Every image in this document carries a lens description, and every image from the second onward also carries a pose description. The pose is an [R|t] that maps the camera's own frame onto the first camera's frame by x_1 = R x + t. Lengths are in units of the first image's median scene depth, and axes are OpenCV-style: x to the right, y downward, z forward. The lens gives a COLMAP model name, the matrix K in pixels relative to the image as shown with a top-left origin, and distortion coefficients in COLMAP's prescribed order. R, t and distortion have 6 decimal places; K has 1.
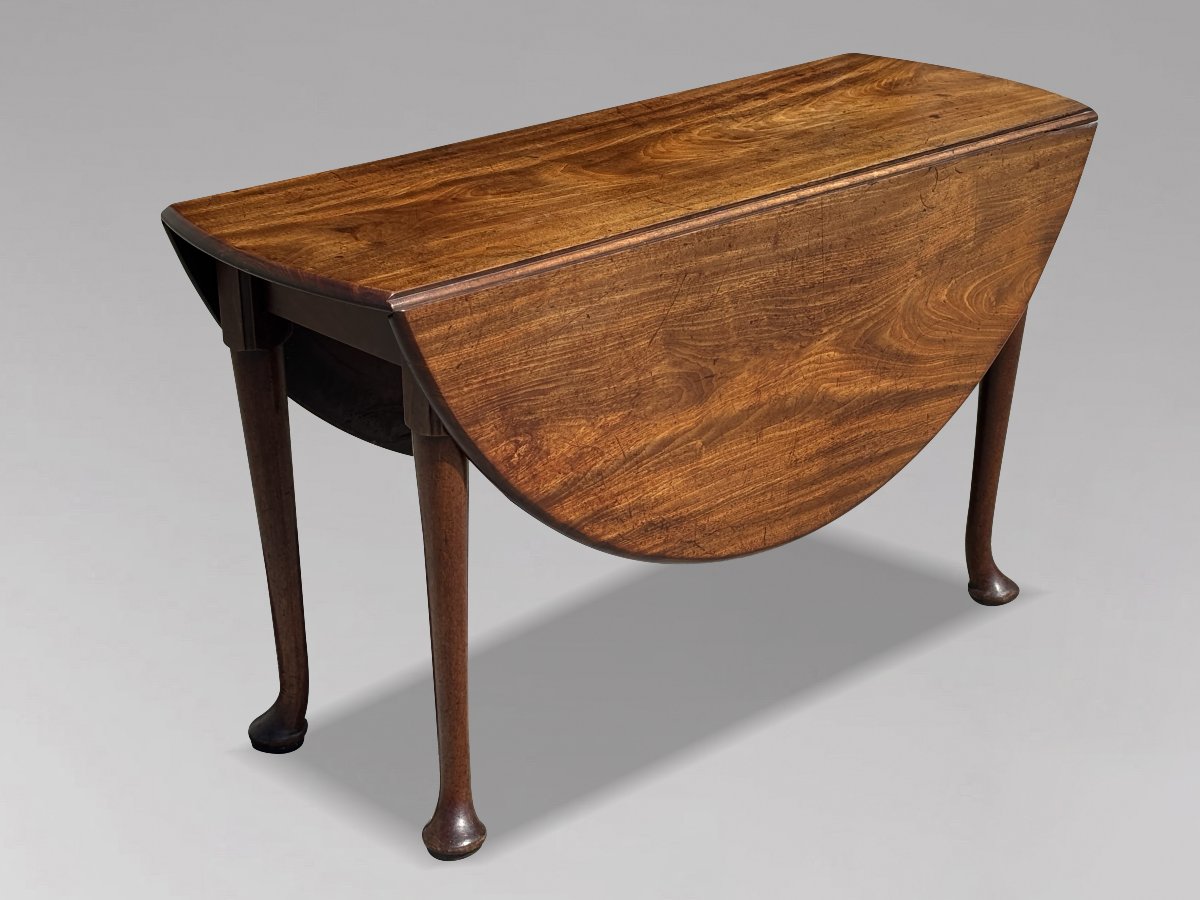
lens RADIAL K [[2416.3, 0, 597.1], [0, 2416.3, 469.3], [0, 0, 1]] dist [0.206619, 0.000000]
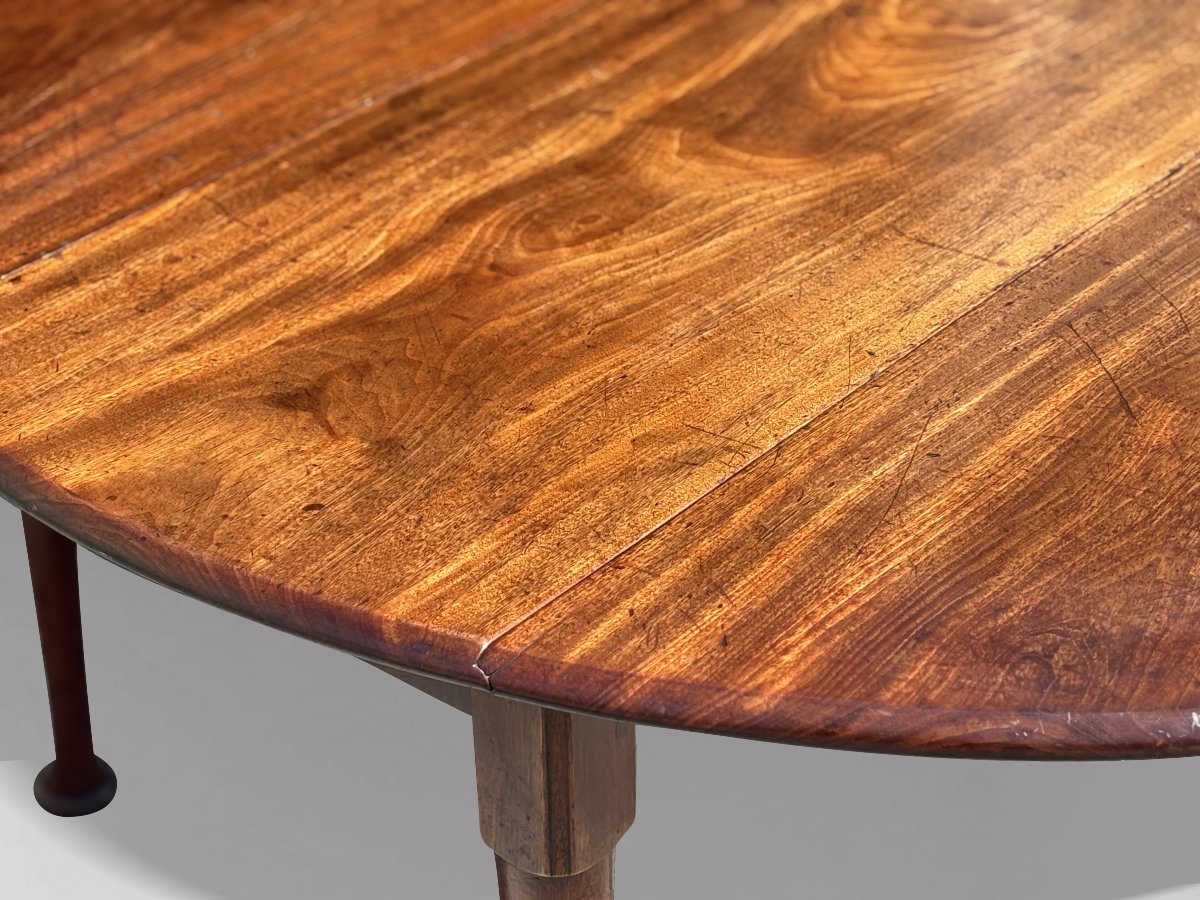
lens RADIAL K [[2731.5, 0, 589.9], [0, 2731.5, 438.6], [0, 0, 1]] dist [0.226130, 0.000000]
pose [[0.988712, -0.087149, 0.121879, -0.107140], [0.065526, 0.983029, 0.171346, -0.166965], [-0.134743, -0.161426, 0.977643, 0.470119]]
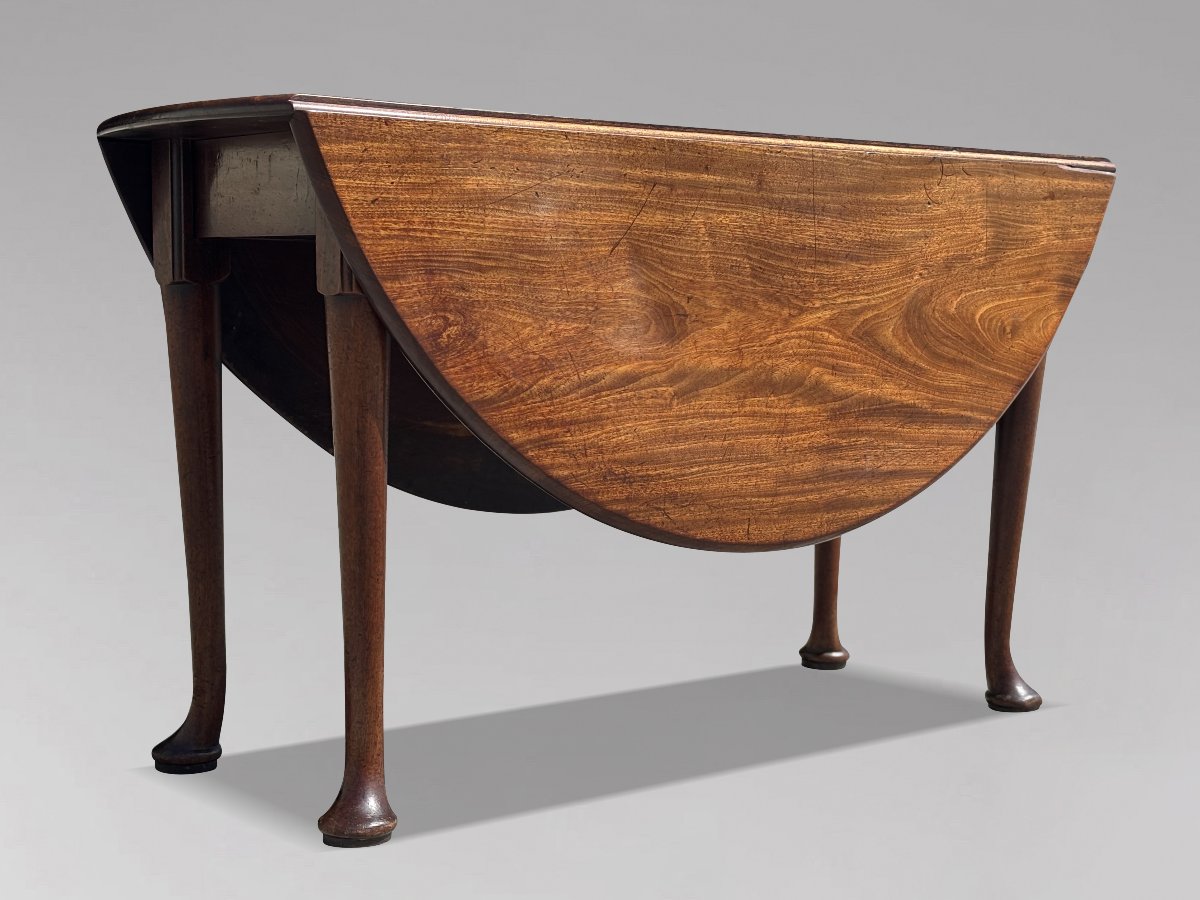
lens RADIAL K [[1901.5, 0, 608.4], [0, 1901.5, 450.4], [0, 0, 1]] dist [0.189524, 0.000000]
pose [[0.997619, 0.021869, -0.065402, 0.066125], [-0.040794, 0.951802, -0.303988, 0.223610], [0.055602, 0.305932, 0.950428, 0.344776]]
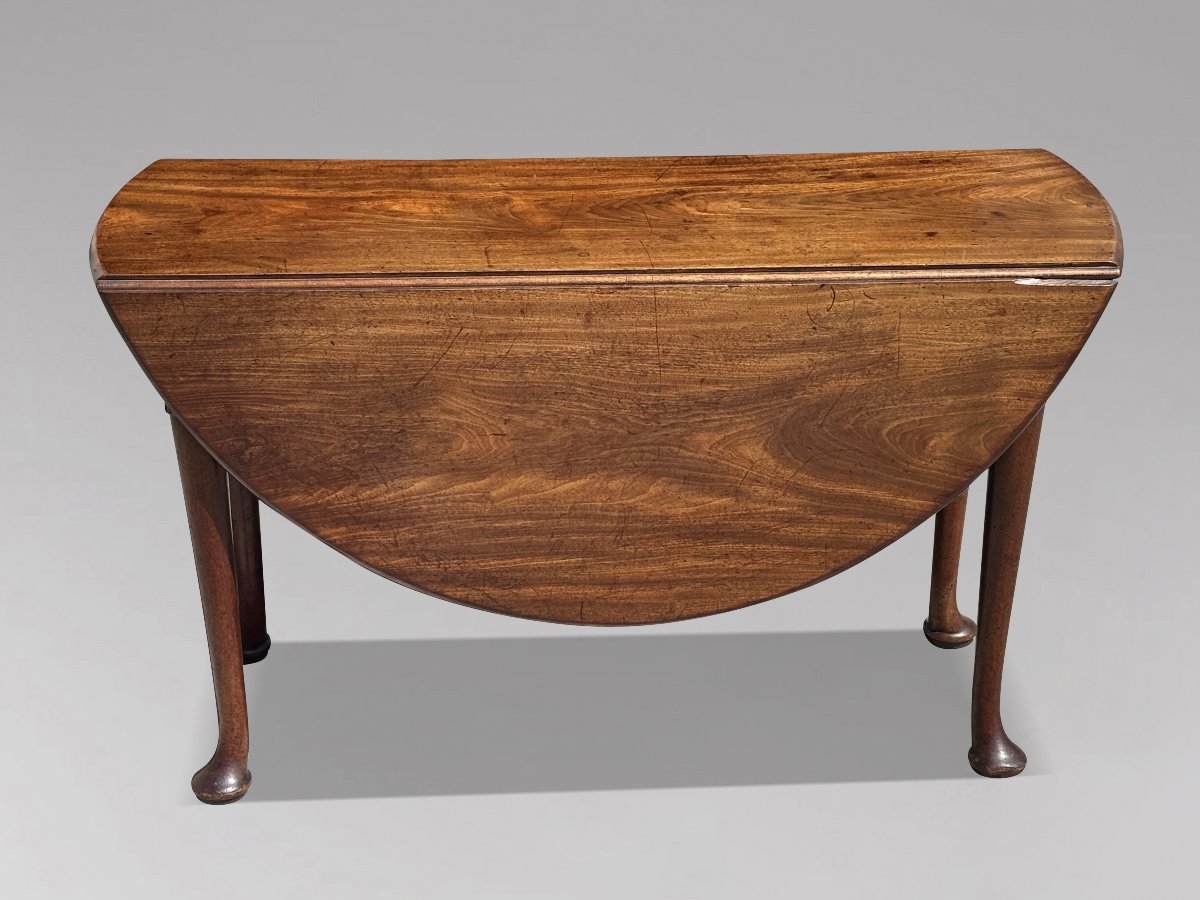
lens RADIAL K [[2416.3, 0, 602.4], [0, 2416.3, 453.9], [0, 0, 1]] dist [0.206619, 0.000000]
pose [[0.765330, 0.266228, -0.585997, 0.663801], [-0.244811, 0.962423, 0.117513, -0.157922], [0.595263, 0.053522, 0.801747, 0.226412]]
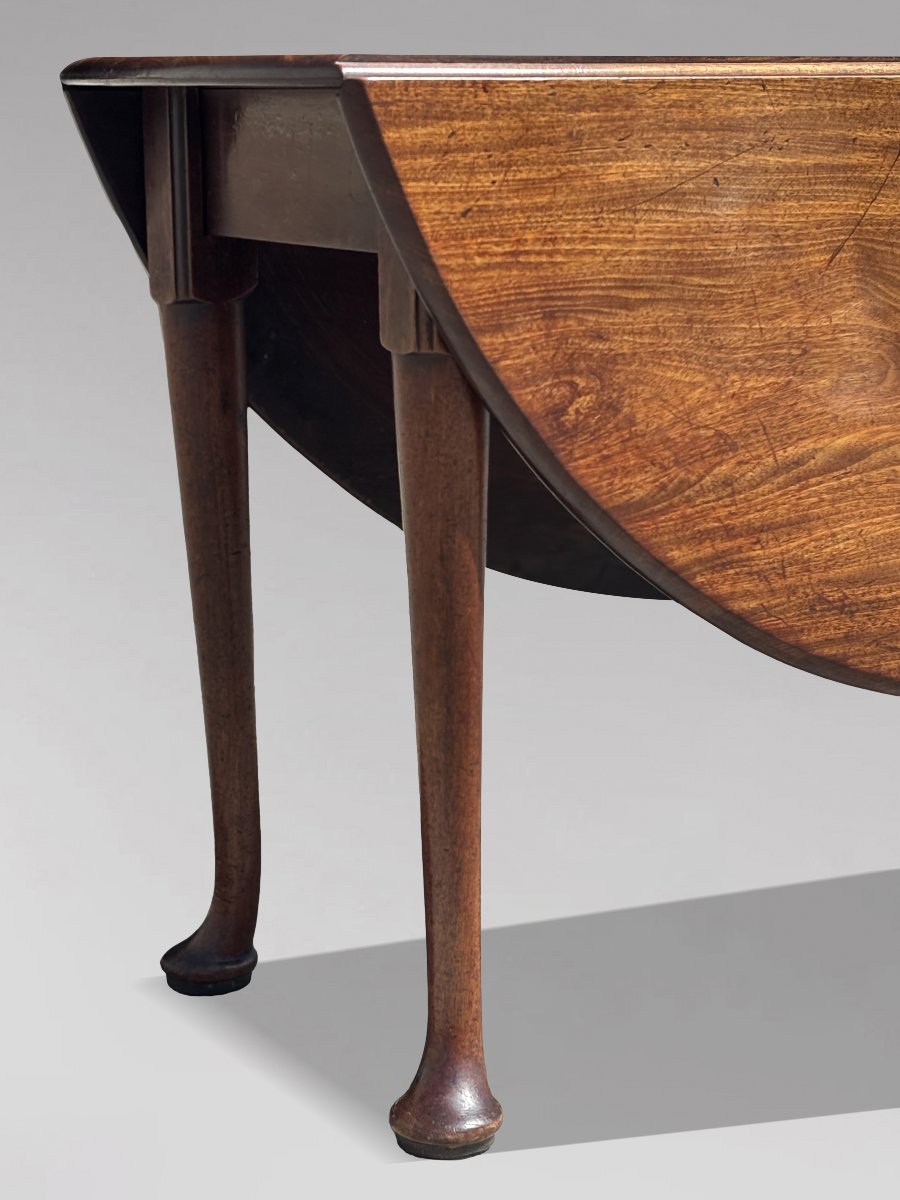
lens RADIAL K [[2416.3, 0, 452.3], [0, 2416.3, 600.5], [0, 0, 1]] dist [0.206619, 0.000000]
pose [[0.981069, 0.041026, -0.189261, 0.045392], [-0.076007, 0.980455, -0.181467, 0.134244], [0.178117, 0.192417, 0.965013, 0.427236]]
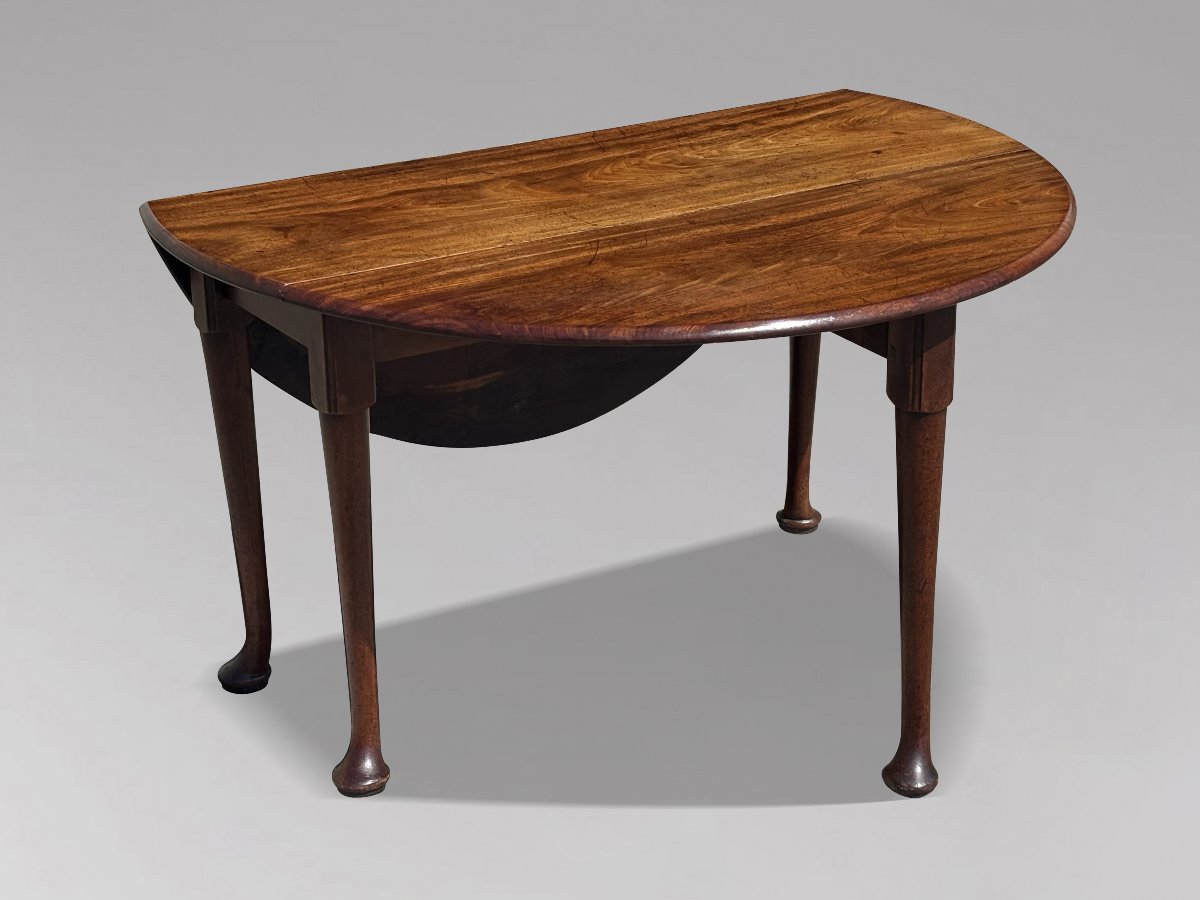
lens RADIAL K [[2416.3, 0, 610.1], [0, 2416.3, 462.5], [0, 0, 1]] dist [0.206619, 0.000000]
pose [[0.986367, 0.058734, -0.153720, 0.216257], [-0.060769, 0.998115, -0.008569, 0.009644], [0.152927, 0.017793, 0.988077, -0.087246]]
